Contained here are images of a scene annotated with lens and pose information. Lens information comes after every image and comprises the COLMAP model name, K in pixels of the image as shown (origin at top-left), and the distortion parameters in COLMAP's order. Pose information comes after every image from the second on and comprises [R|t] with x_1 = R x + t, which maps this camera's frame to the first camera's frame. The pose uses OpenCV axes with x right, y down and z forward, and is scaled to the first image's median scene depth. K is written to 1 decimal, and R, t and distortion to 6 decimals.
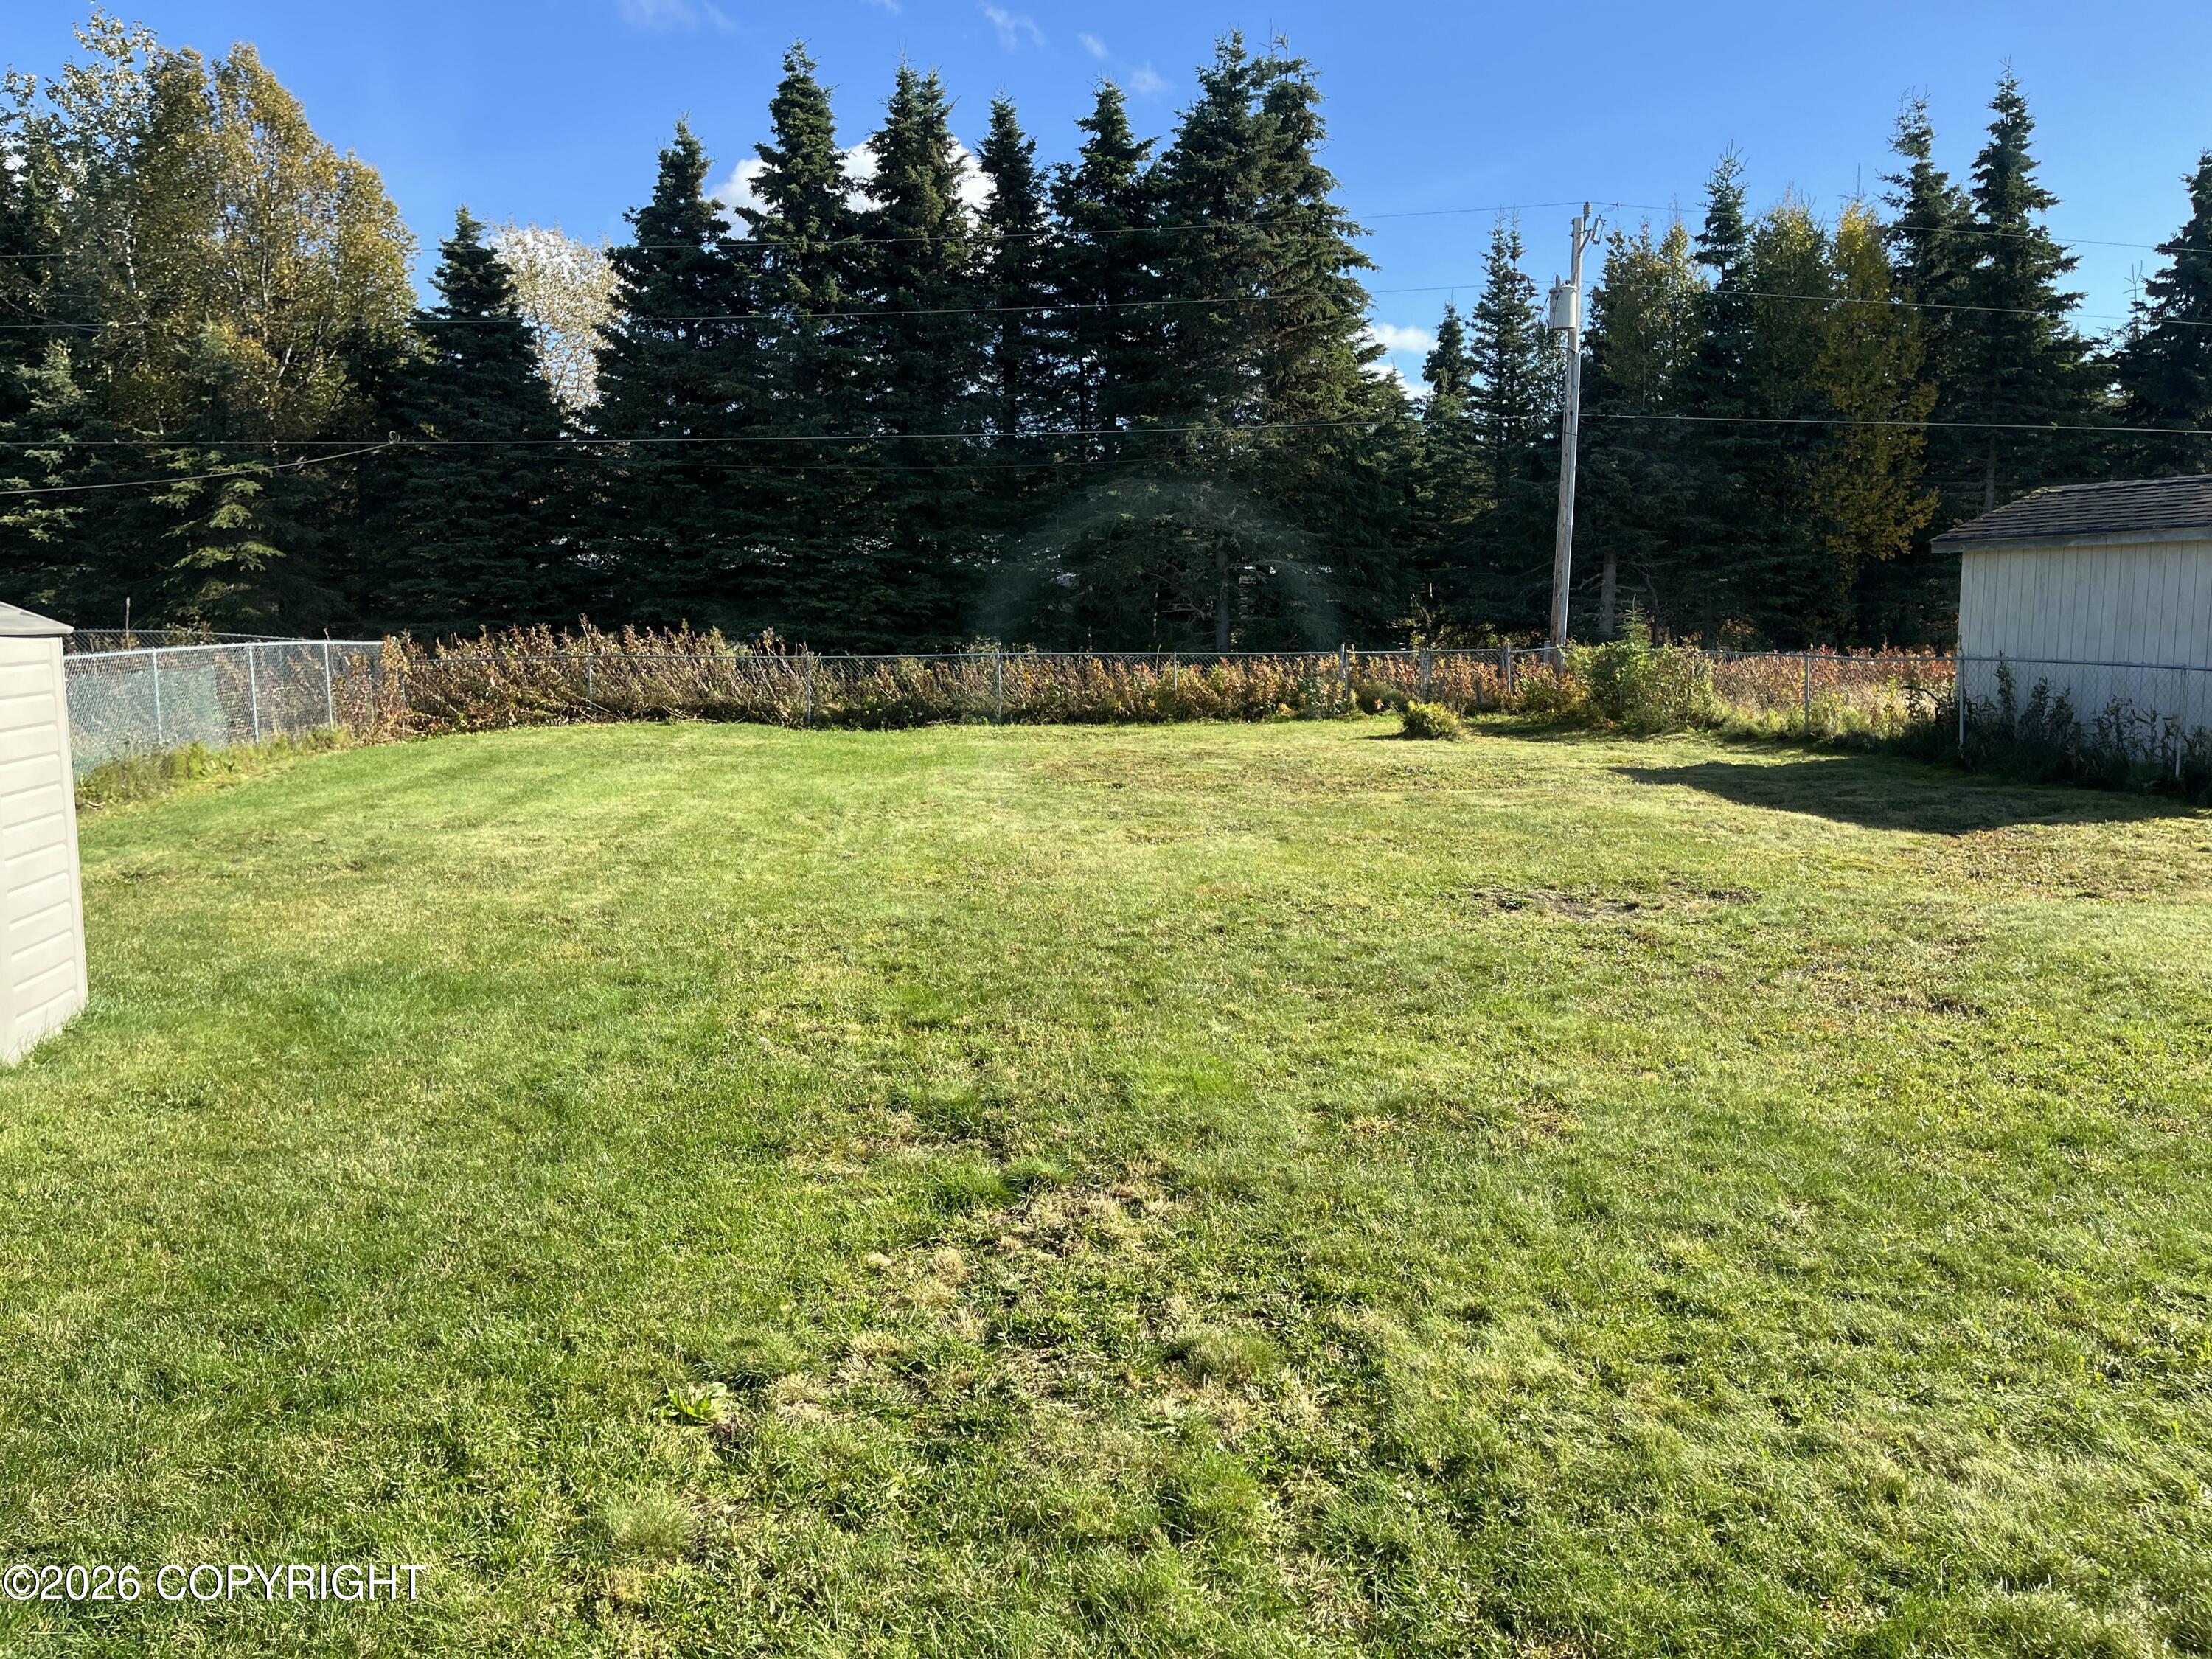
lens RADIAL K [[1668.7, 0, 1102.1], [0, 1668.7, 827.2], [0, 0, 1]] dist [0.082419, -0.107155]
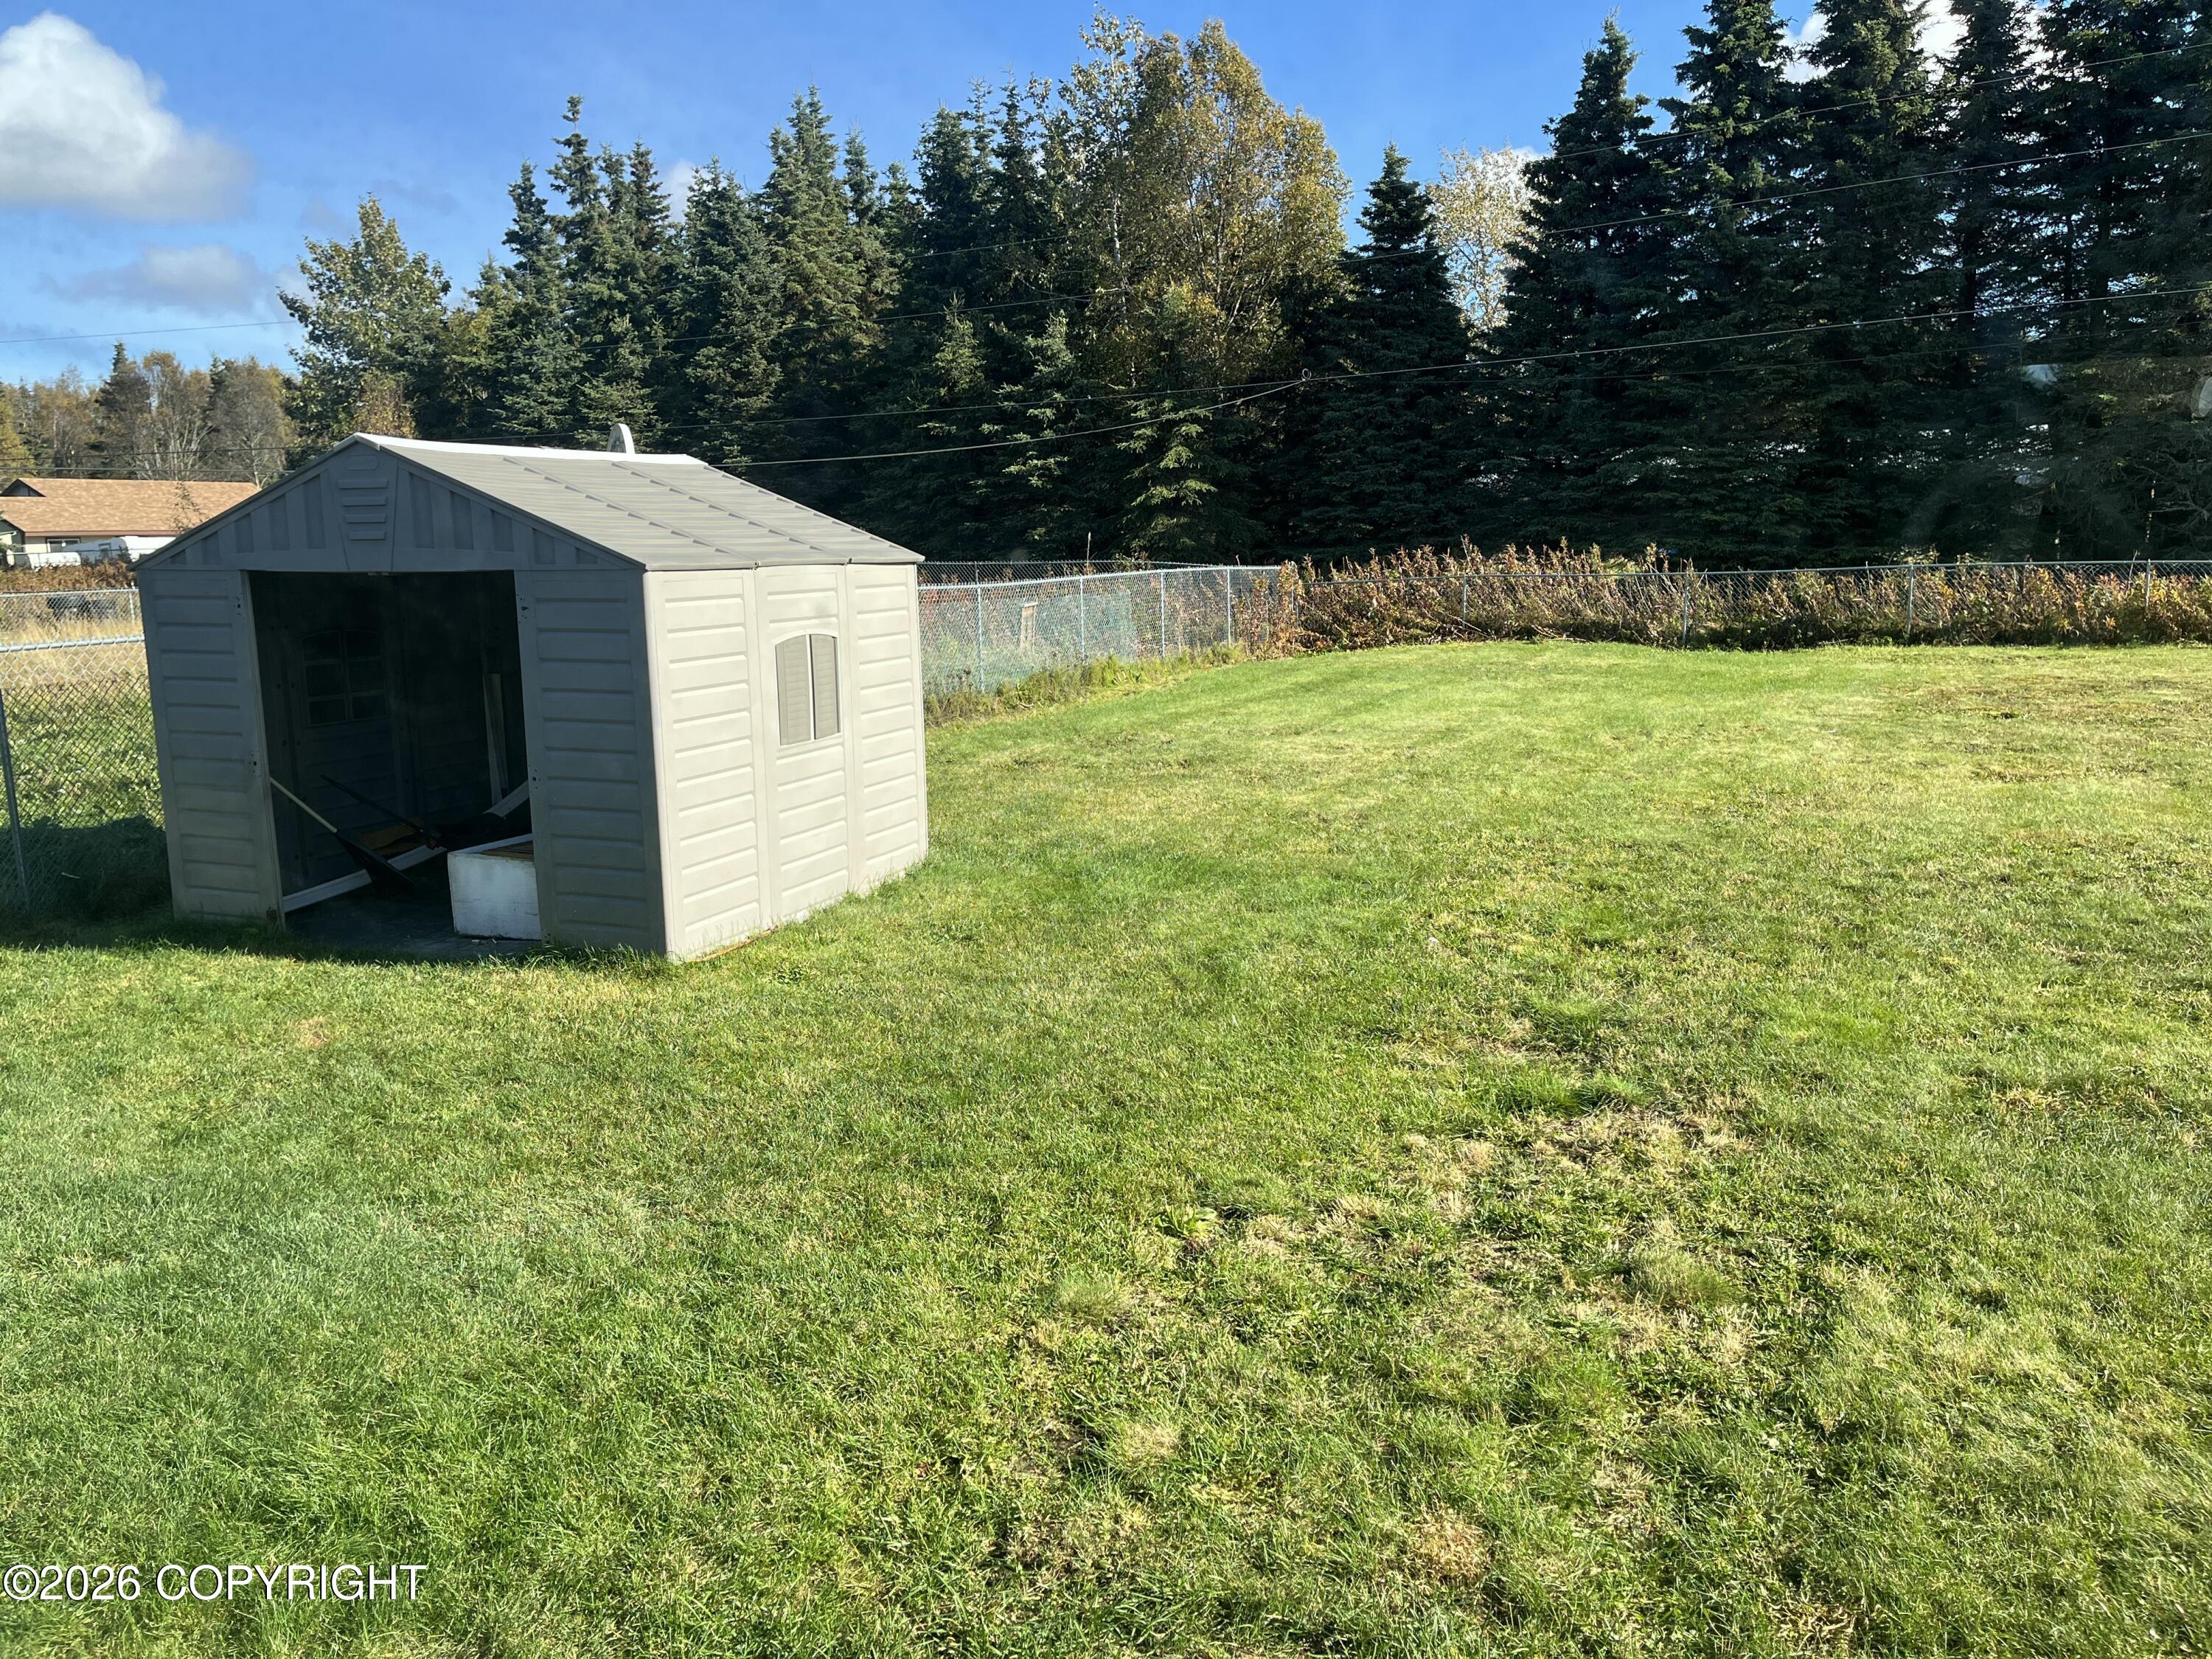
lens RADIAL K [[1668.7, 0, 1096.4], [0, 1668.7, 844.5], [0, 0, 1]] dist [0.082419, -0.107155]
pose [[0.853797, 0.071808, -0.515630, 0.036526], [-0.042690, 0.996763, 0.068125, 0.001196], [0.518853, -0.036153, 0.854099, -0.000296]]
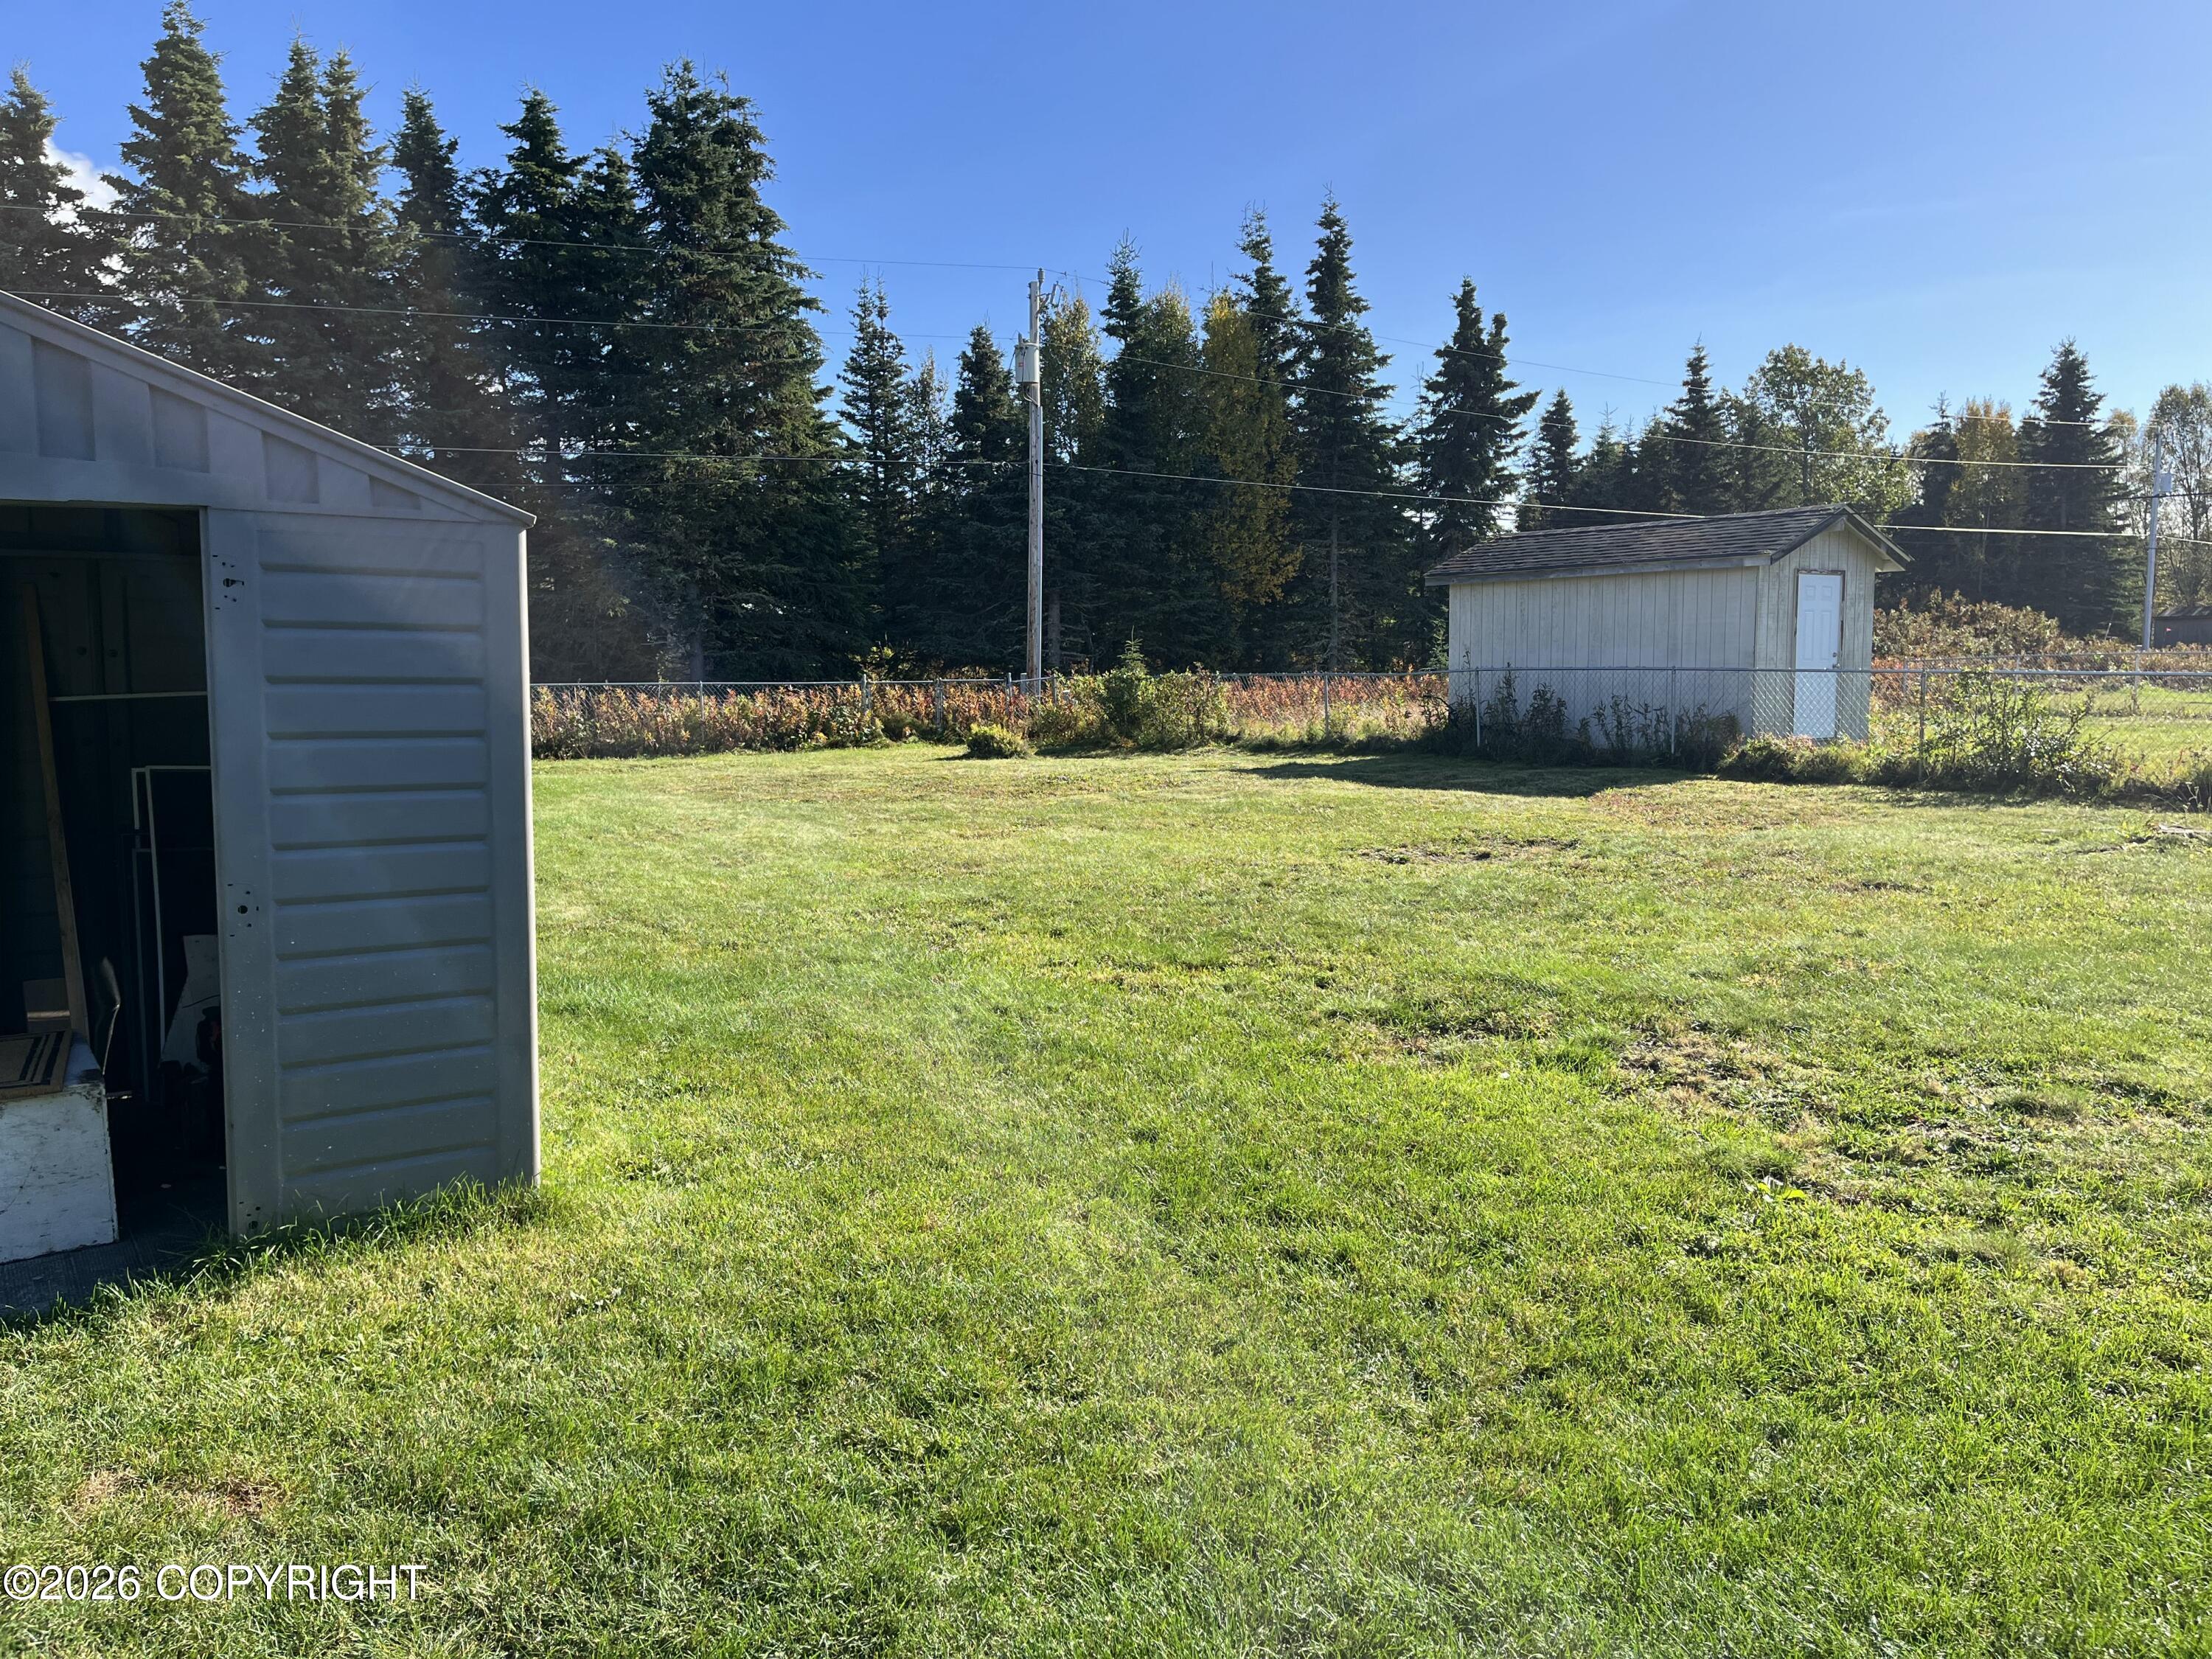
lens RADIAL K [[1668.7, 0, 1122.6], [0, 1668.7, 825.5], [0, 0, 1]] dist [0.082419, -0.107155]
pose [[0.896674, -0.047939, 0.440088, -0.148501], [0.063415, 0.997776, -0.020519, 0.011920], [-0.438125, 0.046307, 0.897720, 0.021187]]
